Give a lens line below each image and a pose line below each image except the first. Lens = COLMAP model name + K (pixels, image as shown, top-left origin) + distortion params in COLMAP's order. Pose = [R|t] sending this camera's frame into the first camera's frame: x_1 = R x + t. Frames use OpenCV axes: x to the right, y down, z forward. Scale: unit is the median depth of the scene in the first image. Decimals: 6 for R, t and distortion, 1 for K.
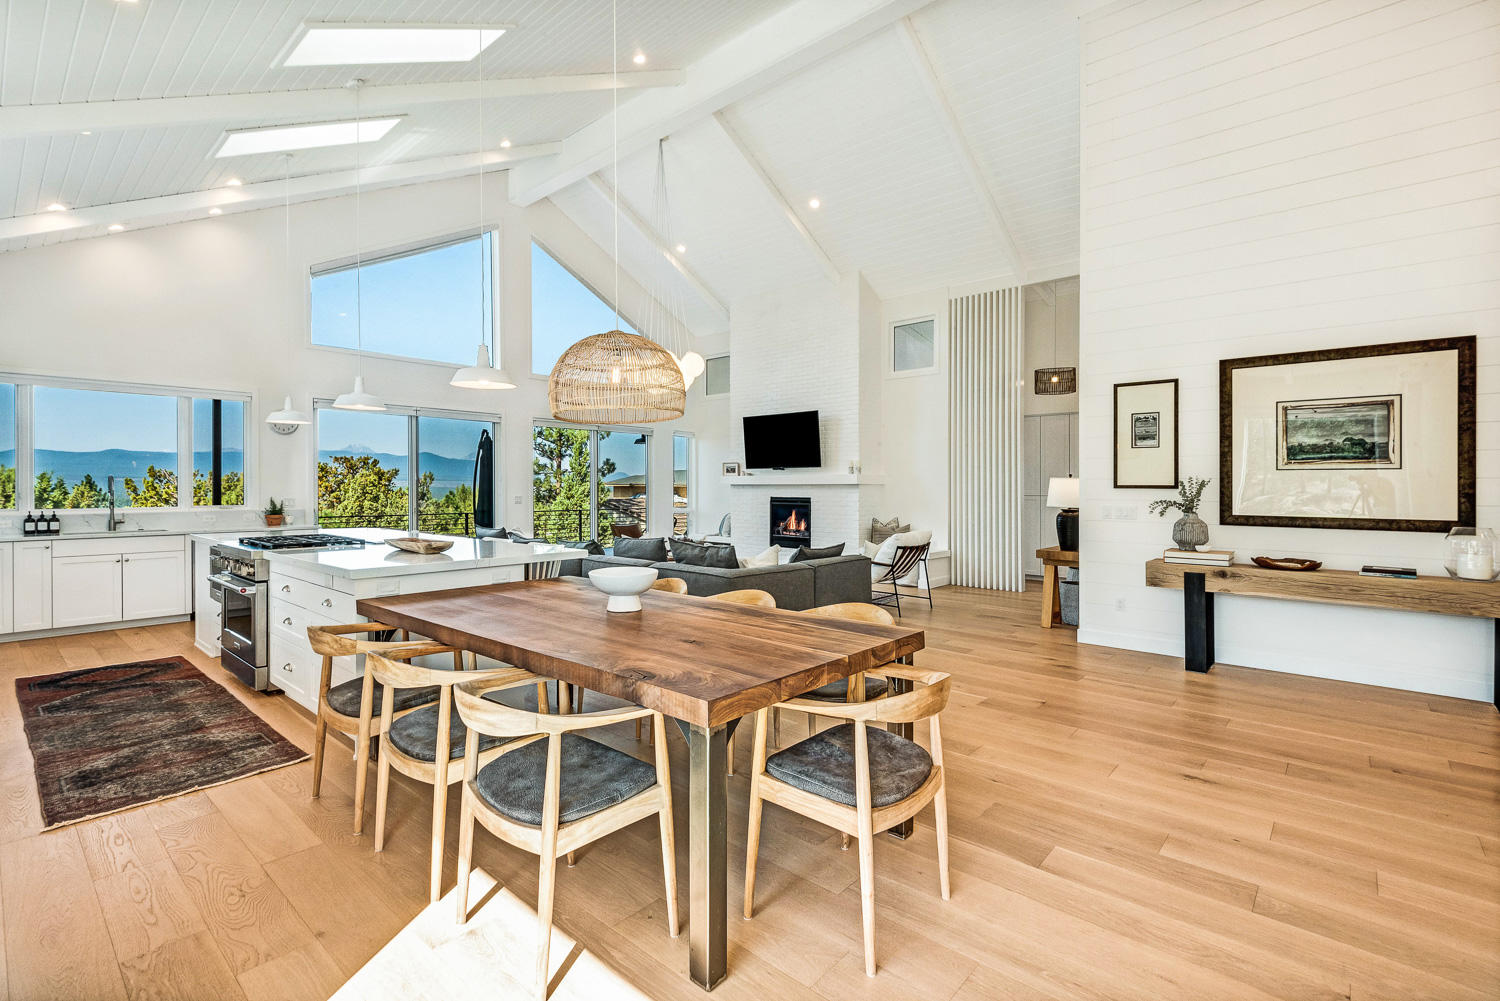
lens RADIAL K [[683.7, 0, 746.2], [0, 683.7, 489.7], [0, 0, 1]] dist [0.037561, -0.021390]
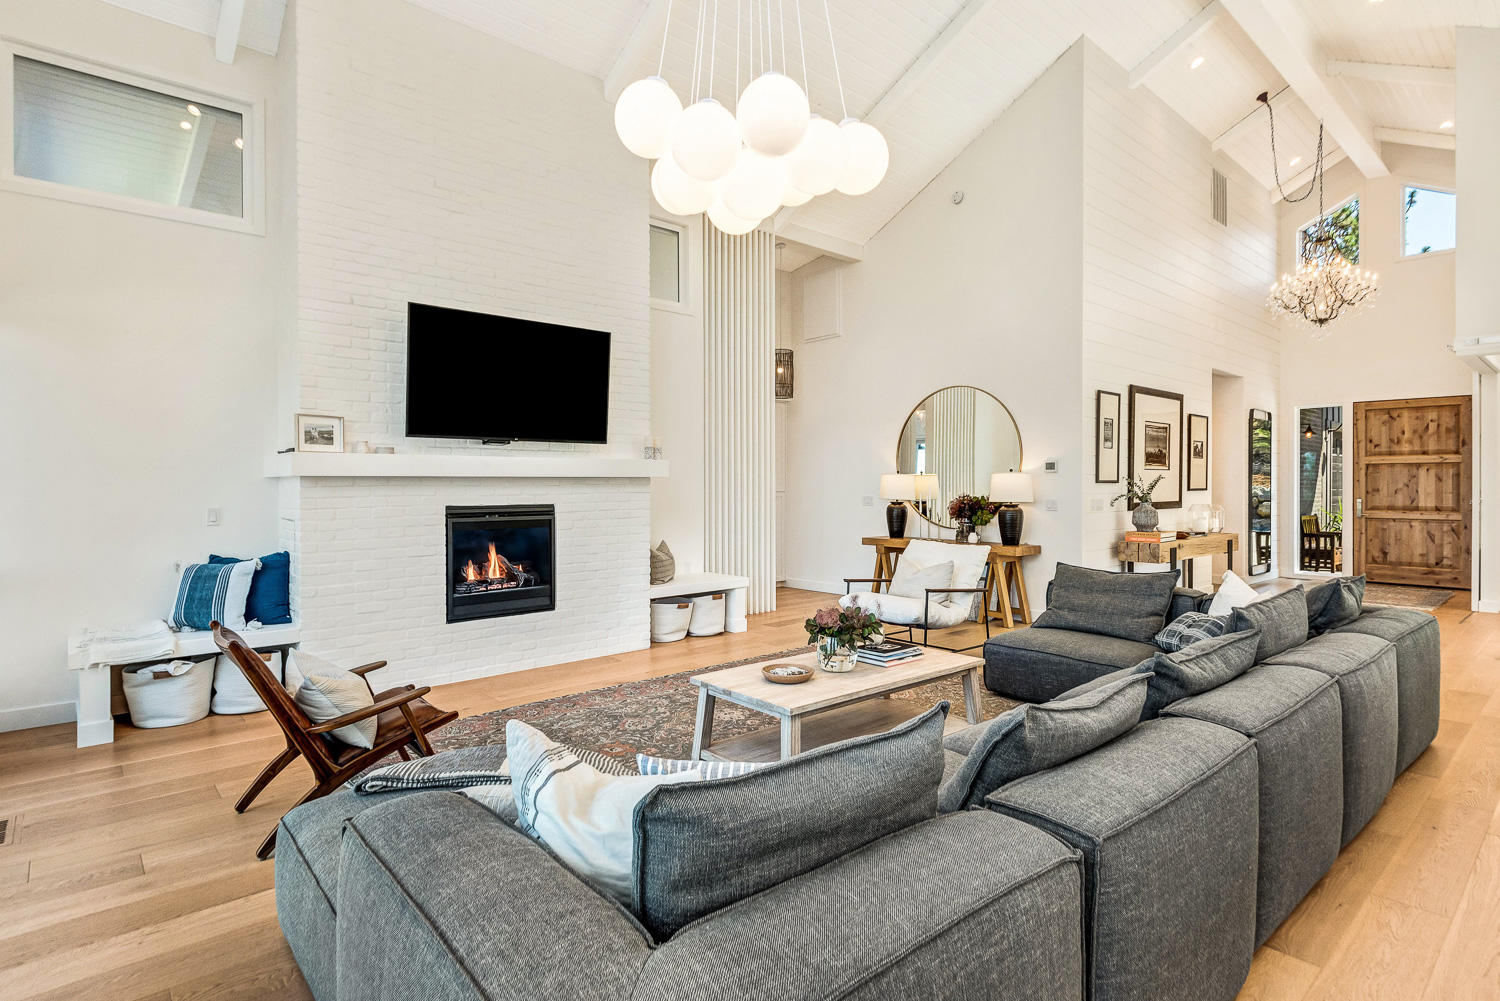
lens RADIAL K [[764.8, 0, 748.7], [0, 764.8, 483.8], [0, 0, 1]] dist [0.026627, -0.021770]
pose [[0.120792, -0.002711, 0.992674, -0.451579], [0.005739, 0.999981, 0.002033, -0.003820], [-0.992661, 0.005451, 0.120805, 0.828290]]
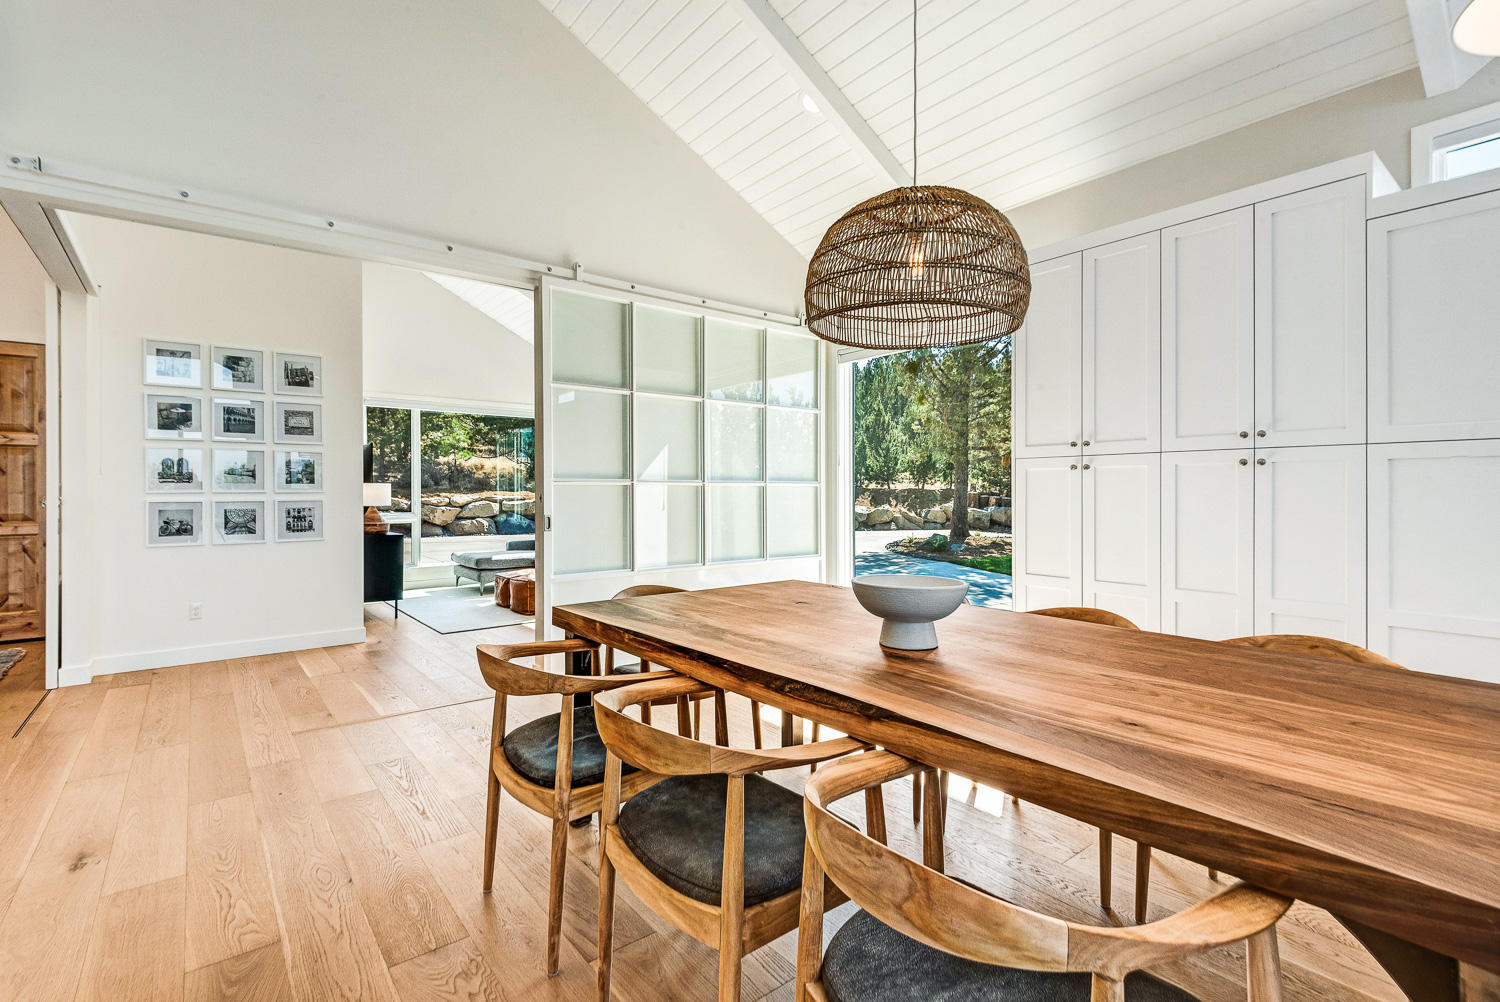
lens RADIAL K [[689.5, 0, 744.2], [0, 689.5, 496.0], [0, 0, 1]] dist [0.000626, -0.000492]
pose [[-0.985200, -0.000712, 0.171406, -0.045411], [0.000805, 0.999961, 0.008781, 0.013550], [-0.171406, 0.008789, -0.985161, 0.509958]]
